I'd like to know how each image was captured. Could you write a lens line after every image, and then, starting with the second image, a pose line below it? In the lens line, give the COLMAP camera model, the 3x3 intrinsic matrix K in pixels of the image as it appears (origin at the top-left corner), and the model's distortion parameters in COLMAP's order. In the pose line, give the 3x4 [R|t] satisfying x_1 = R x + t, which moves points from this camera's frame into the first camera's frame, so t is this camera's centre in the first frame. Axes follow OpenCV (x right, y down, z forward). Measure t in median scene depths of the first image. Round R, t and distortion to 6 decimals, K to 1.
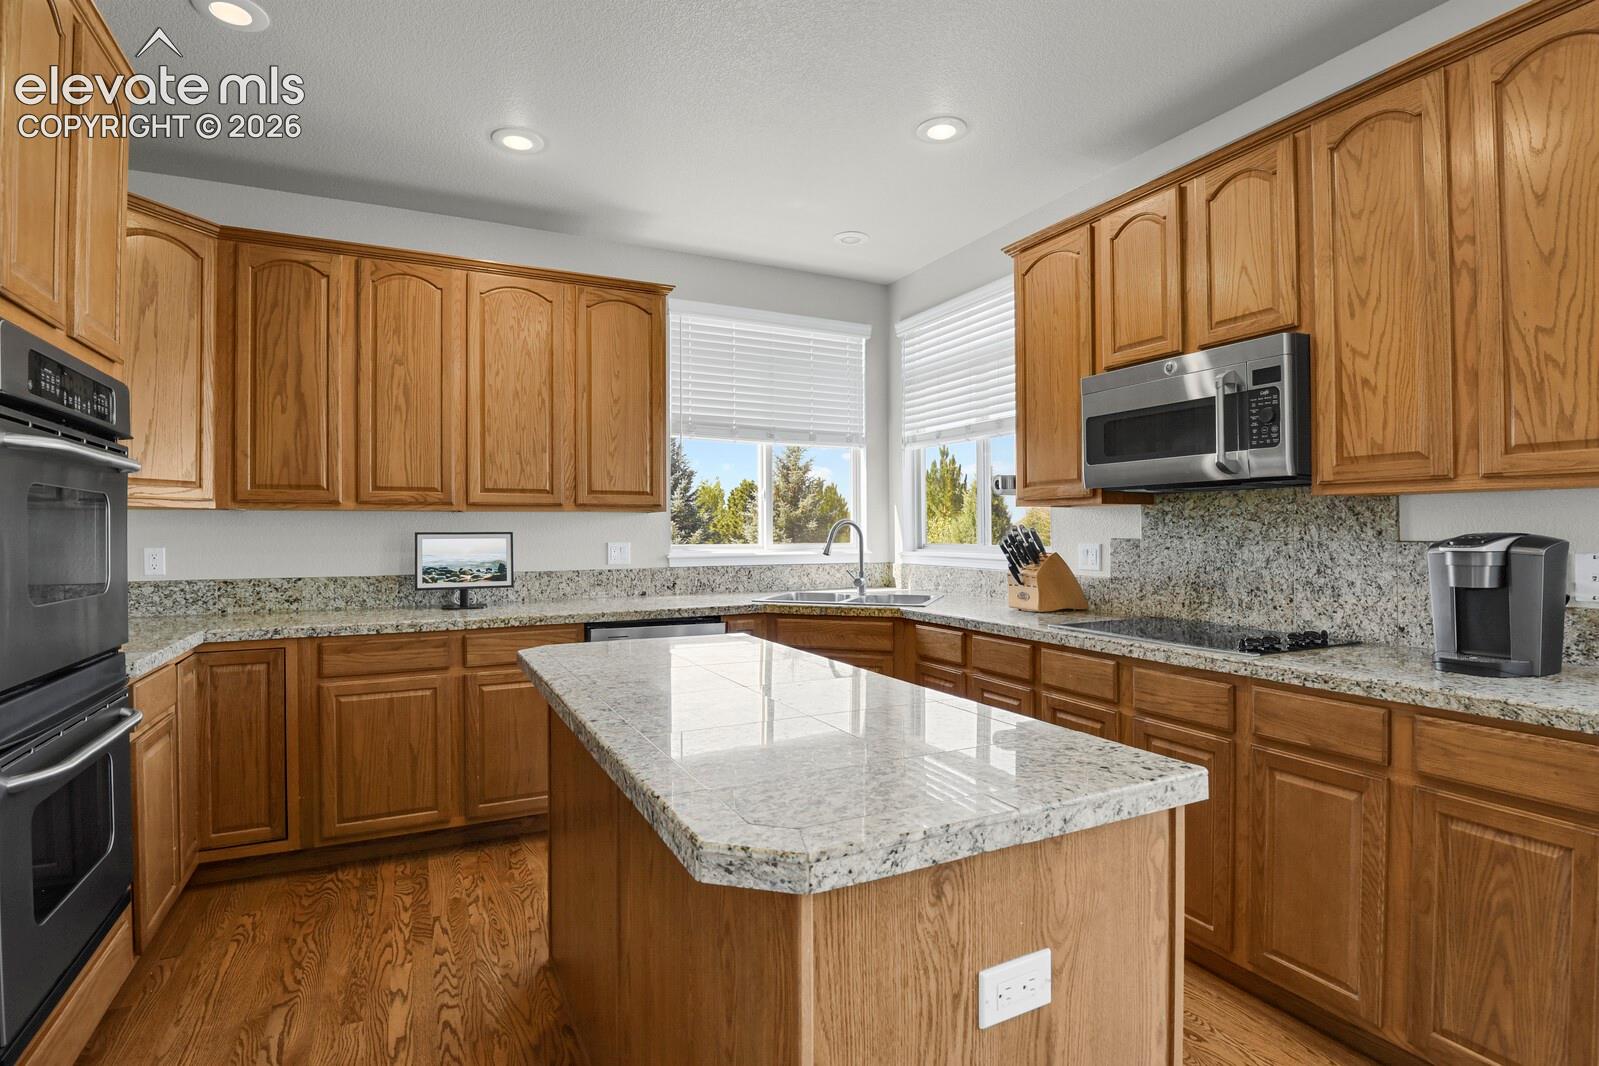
lens RADIAL K [[777.5, 0, 799.5], [0, 777.5, 533.0], [0, 0, 1]] dist [-0.002178, -0.000314]
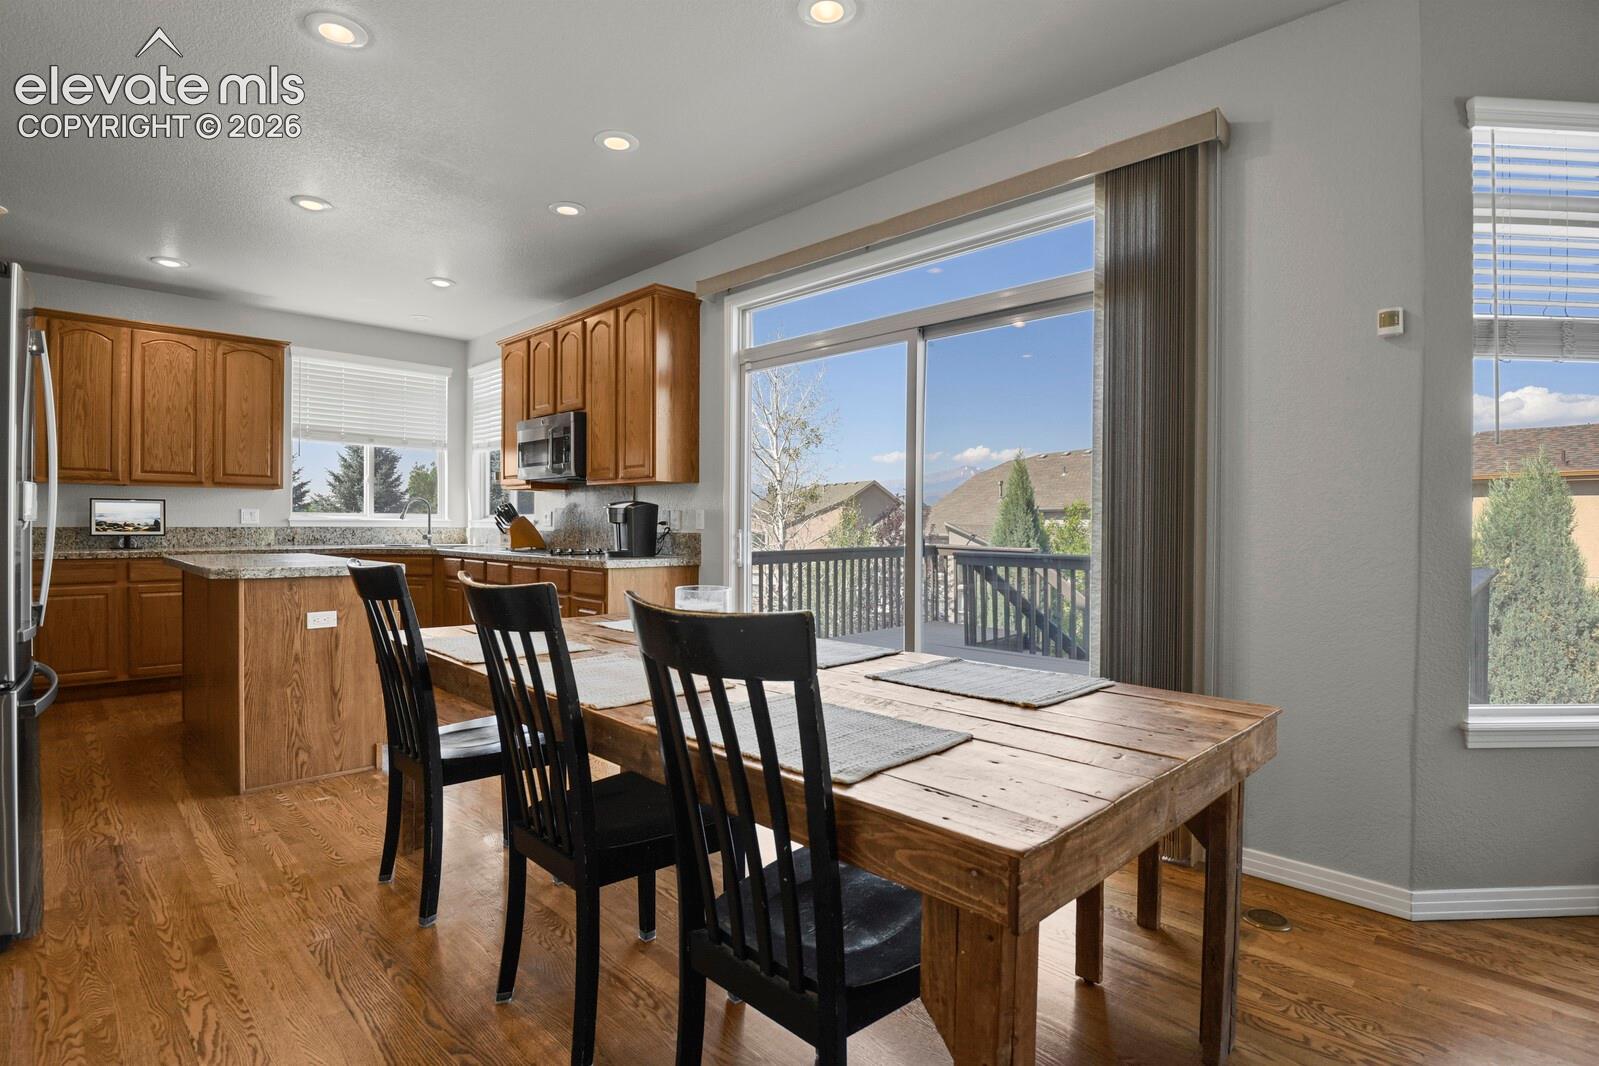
lens RADIAL K [[771.8, 0, 778.1], [0, 771.8, 530.3], [0, 0, 1]] dist [-0.018545, -0.000685]
pose [[0.952802, 0.007702, 0.303496, 0.336025], [-0.009414, 0.999947, 0.004181, 0.043333], [-0.303447, -0.006841, 0.952824, -0.821707]]
